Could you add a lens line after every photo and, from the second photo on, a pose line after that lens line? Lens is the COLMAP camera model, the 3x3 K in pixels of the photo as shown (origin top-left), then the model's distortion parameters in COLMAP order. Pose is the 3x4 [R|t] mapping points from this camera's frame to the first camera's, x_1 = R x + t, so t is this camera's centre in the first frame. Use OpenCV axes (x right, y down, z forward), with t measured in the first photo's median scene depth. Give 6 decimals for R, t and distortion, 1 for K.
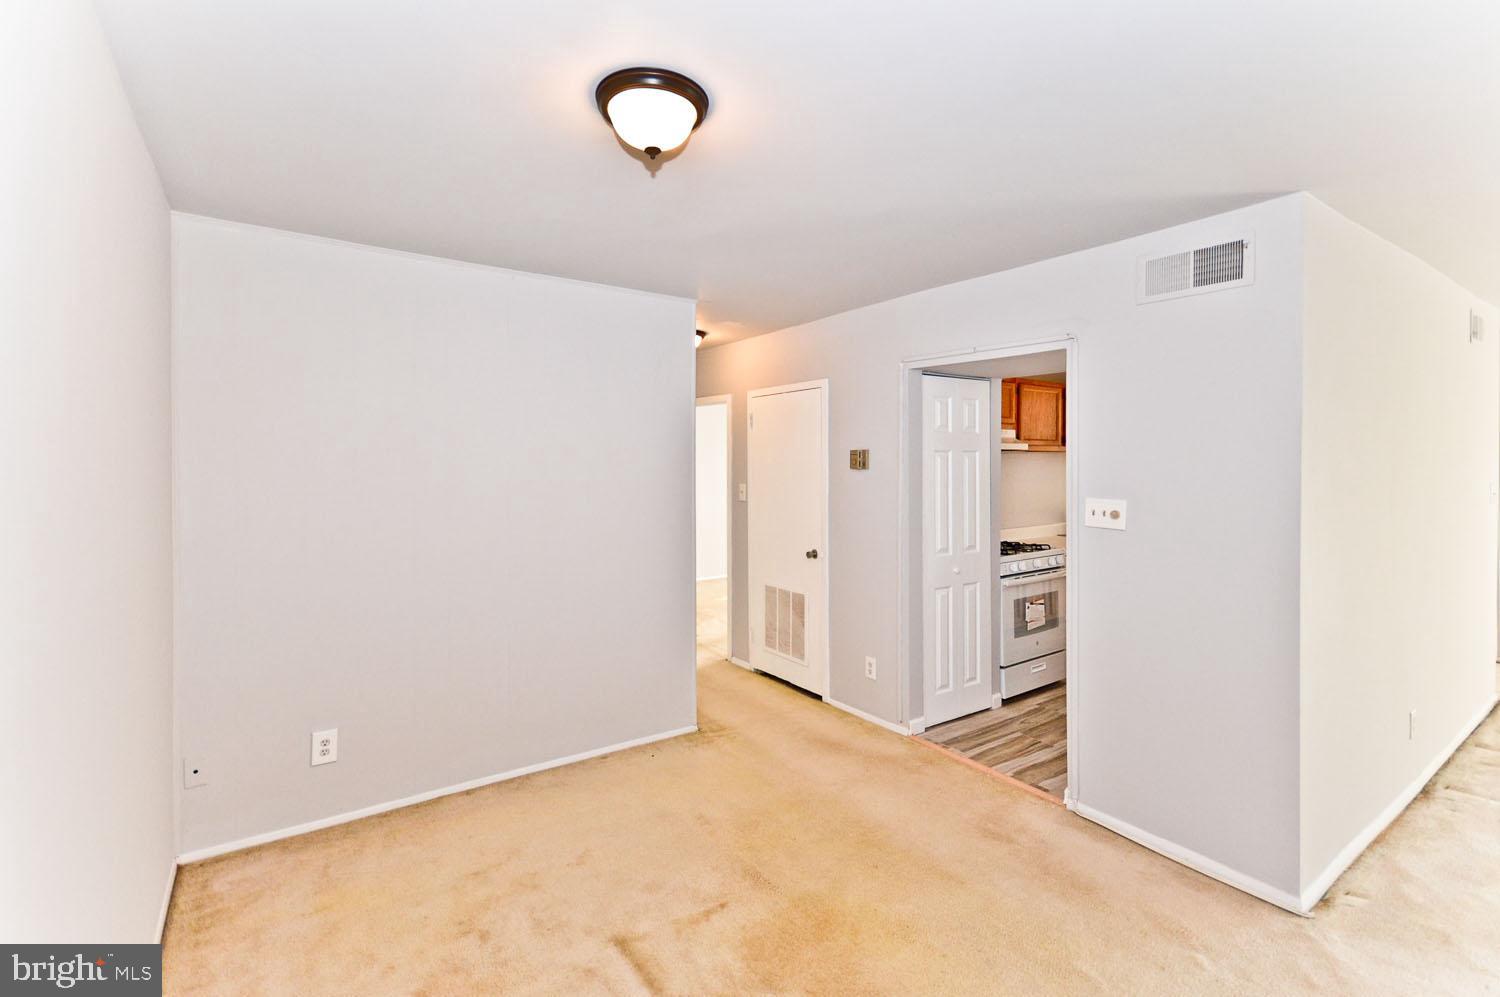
lens RADIAL K [[693.5, 0, 728.5], [0, 693.5, 465.1], [0, 0, 1]] dist [0.011916, -0.003456]
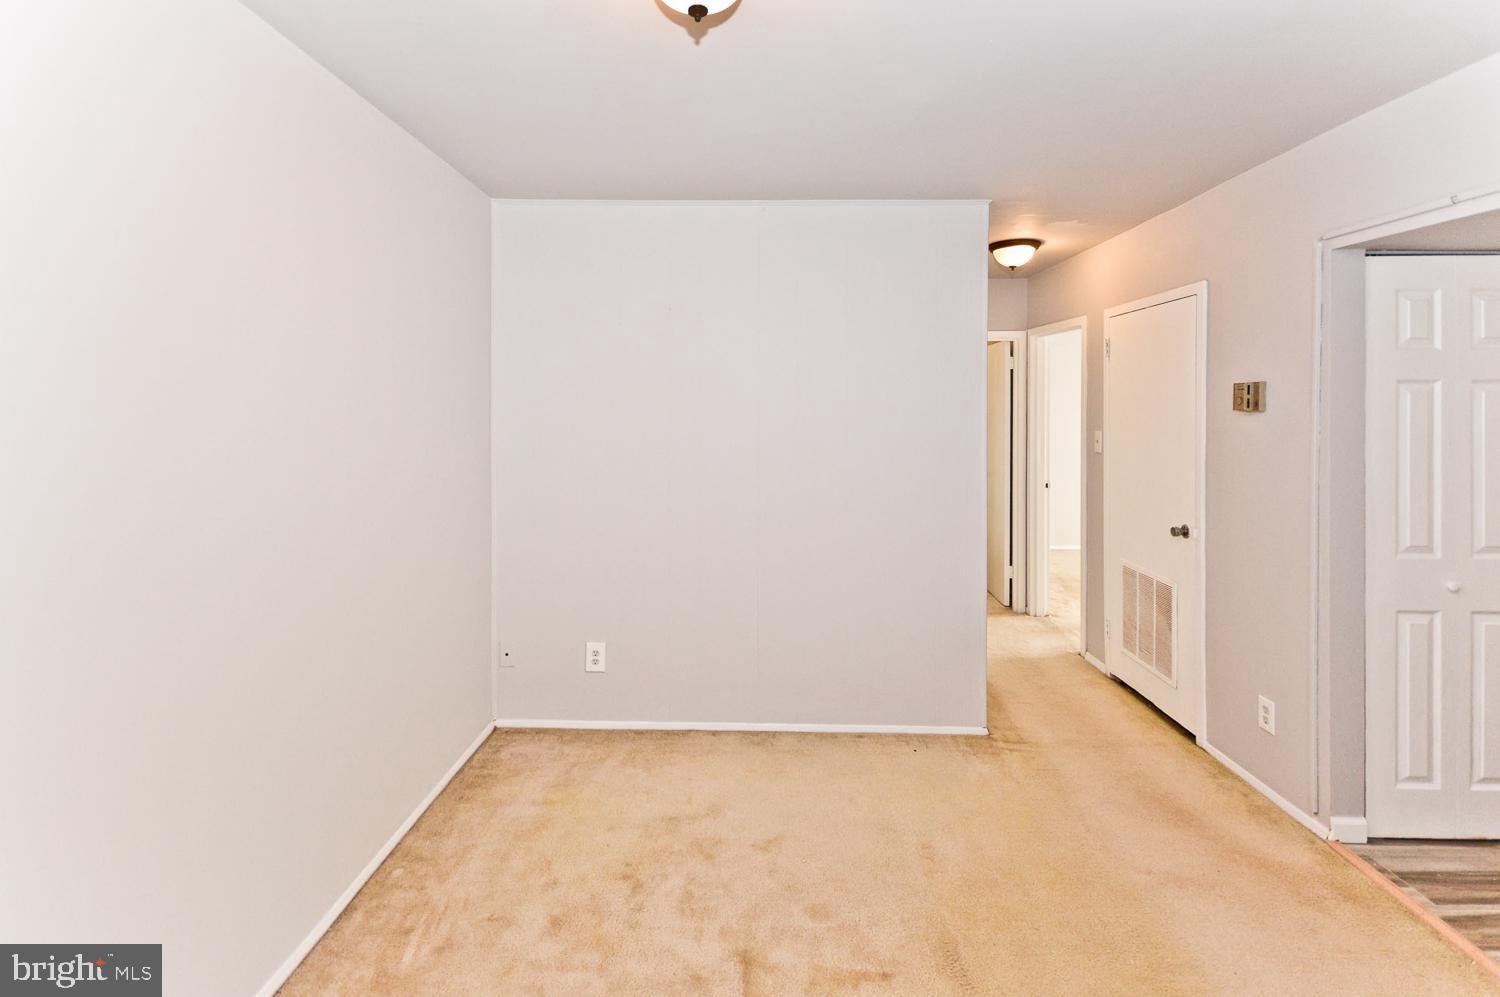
lens RADIAL K [[693.5, 0, 731.7], [0, 693.5, 411.5], [0, 0, 1]] dist [0.011916, -0.003456]
pose [[0.805901, 0.003944, -0.592037, 0.197821], [-0.002301, 0.999991, 0.003530, 0.005179], [0.592046, -0.001482, 0.805903, 0.180120]]
